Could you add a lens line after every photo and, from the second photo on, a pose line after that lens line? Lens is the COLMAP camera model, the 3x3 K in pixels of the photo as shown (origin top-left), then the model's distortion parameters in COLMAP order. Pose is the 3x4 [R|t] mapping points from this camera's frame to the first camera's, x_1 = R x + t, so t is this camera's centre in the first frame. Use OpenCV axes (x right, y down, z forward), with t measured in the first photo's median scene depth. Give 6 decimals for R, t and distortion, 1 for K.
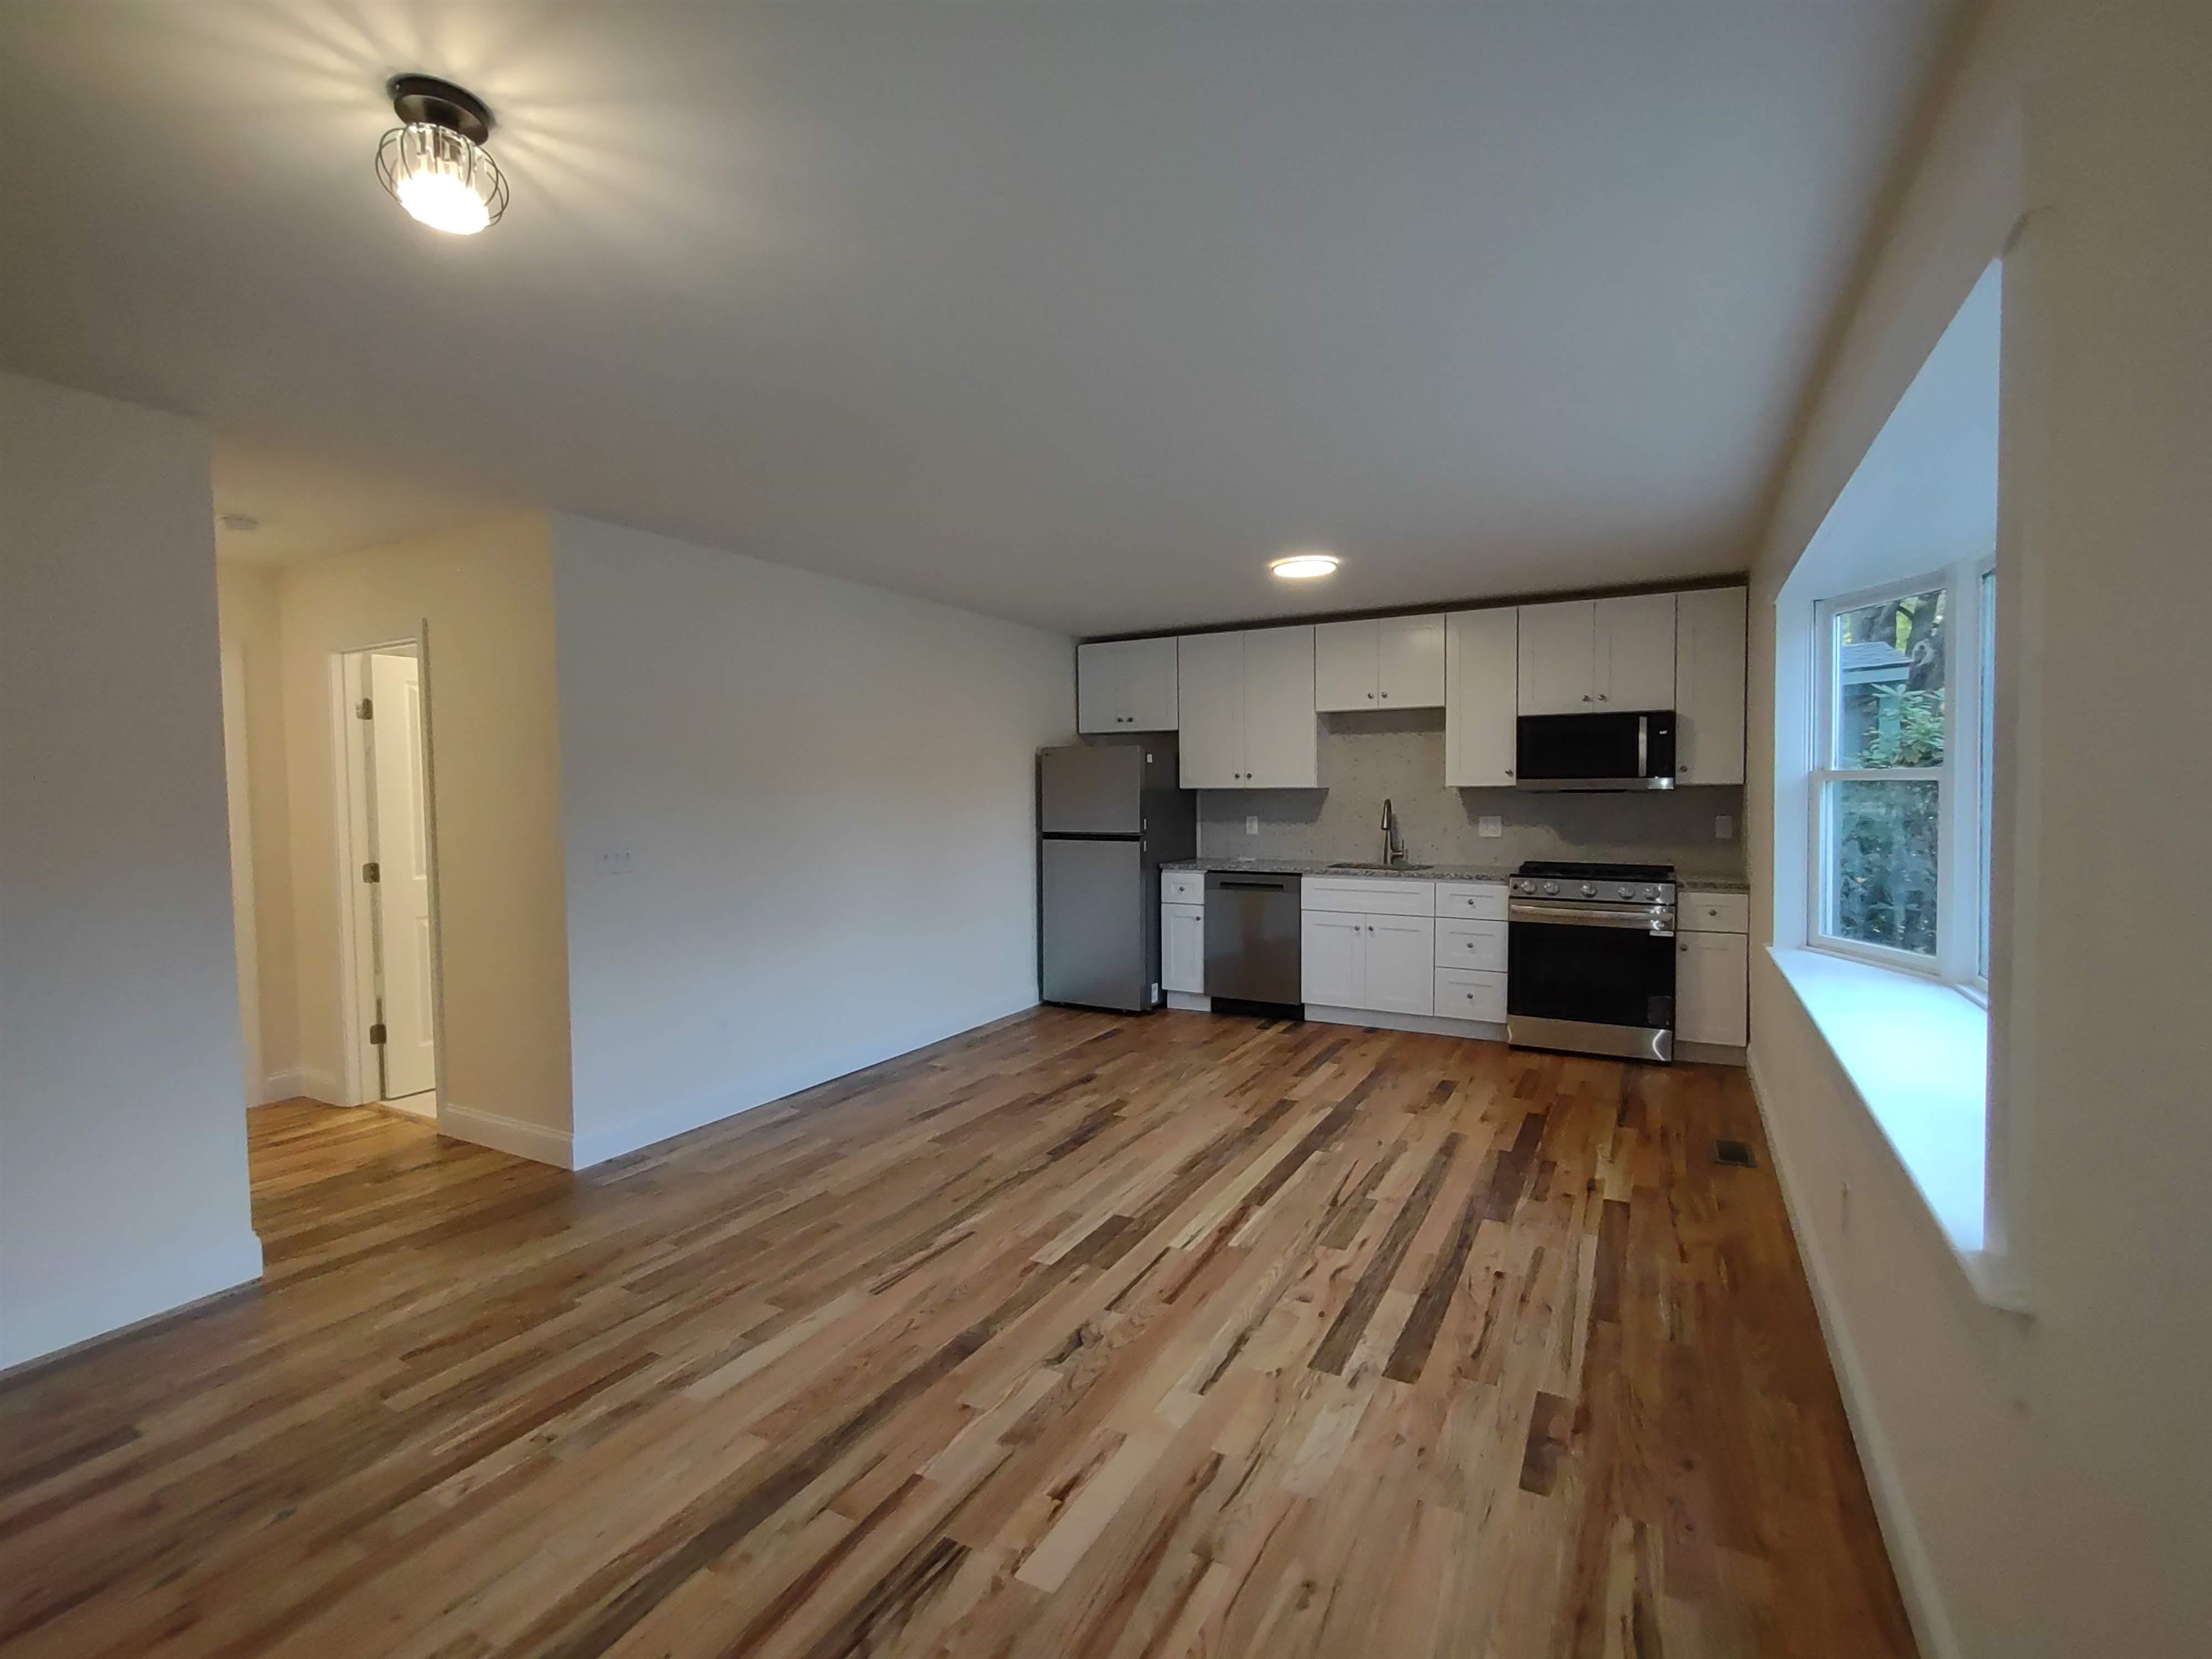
lens RADIAL K [[1000.8, 0, 1122.1], [0, 1000.8, 829.3], [0, 0, 1]] dist [-0.006262, 0.005066]
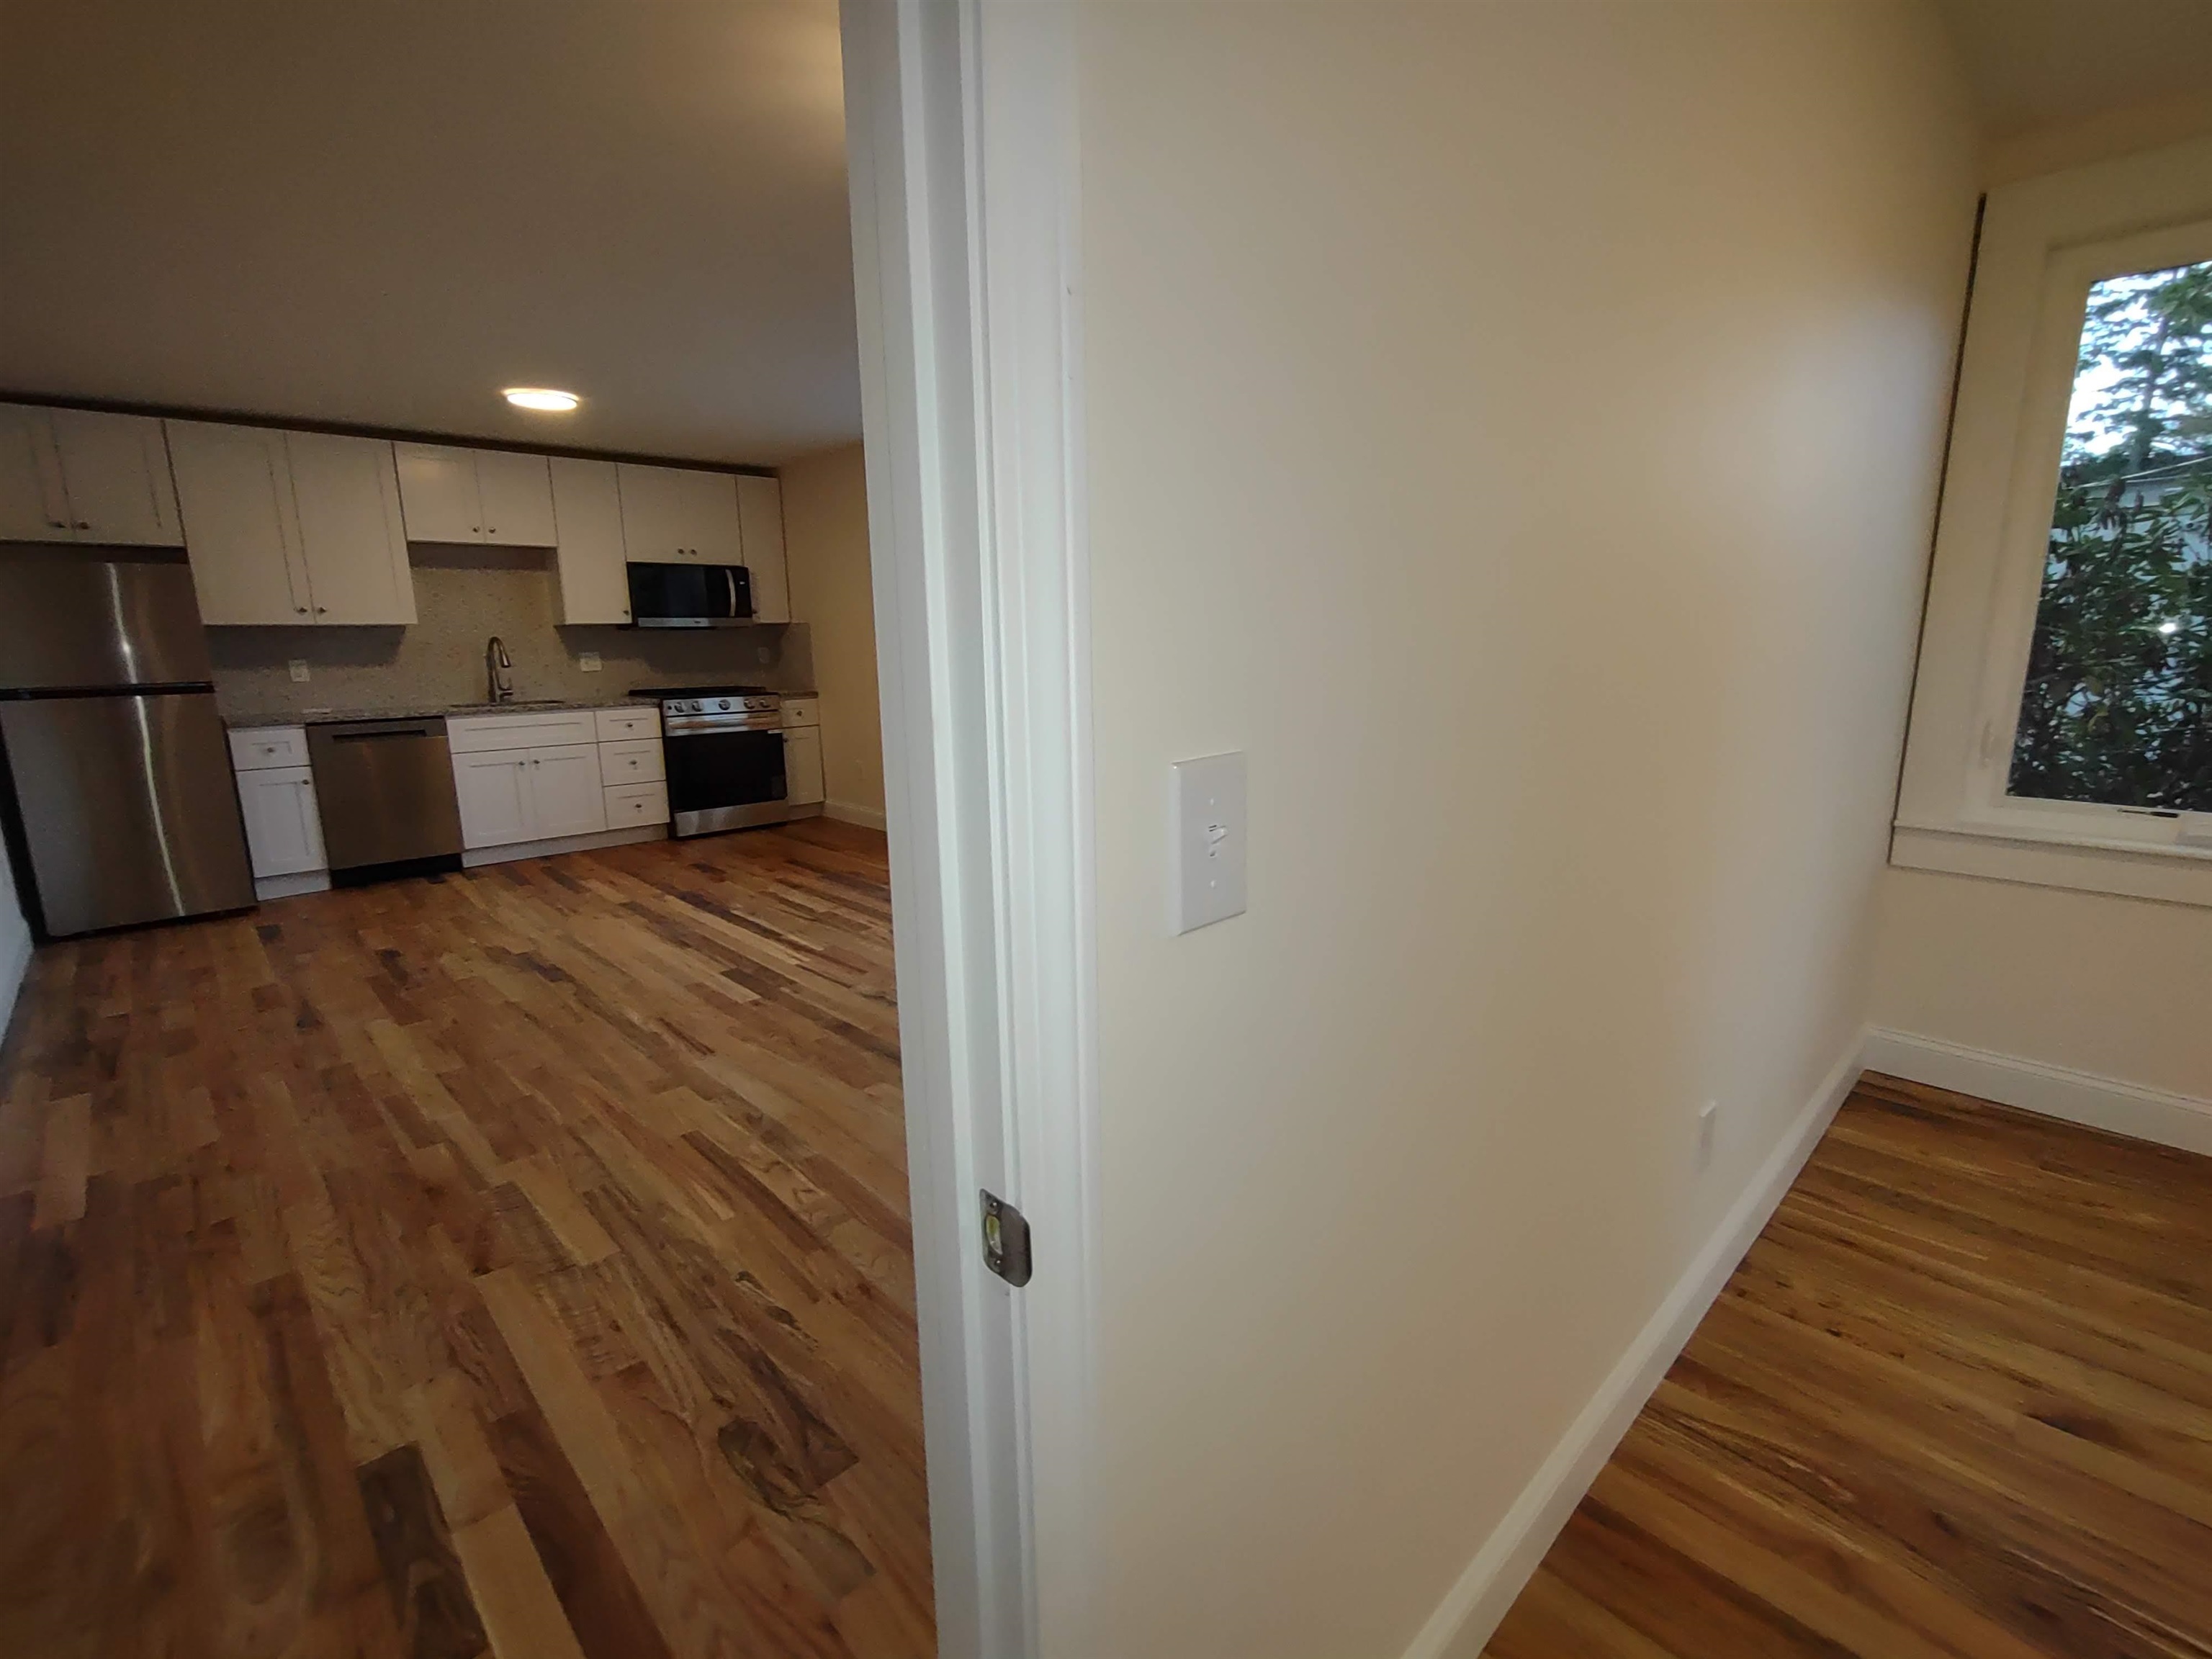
lens RADIAL K [[1000.8, 0, 1122.1], [0, 1000.8, 829.3], [0, 0, 1]] dist [-0.006262, 0.005066]
pose [[0.298207, -0.180085, 0.937359, -0.616483], [0.049403, 0.983636, 0.173259, 0.020267], [-0.953222, -0.005358, 0.302224, 0.113173]]
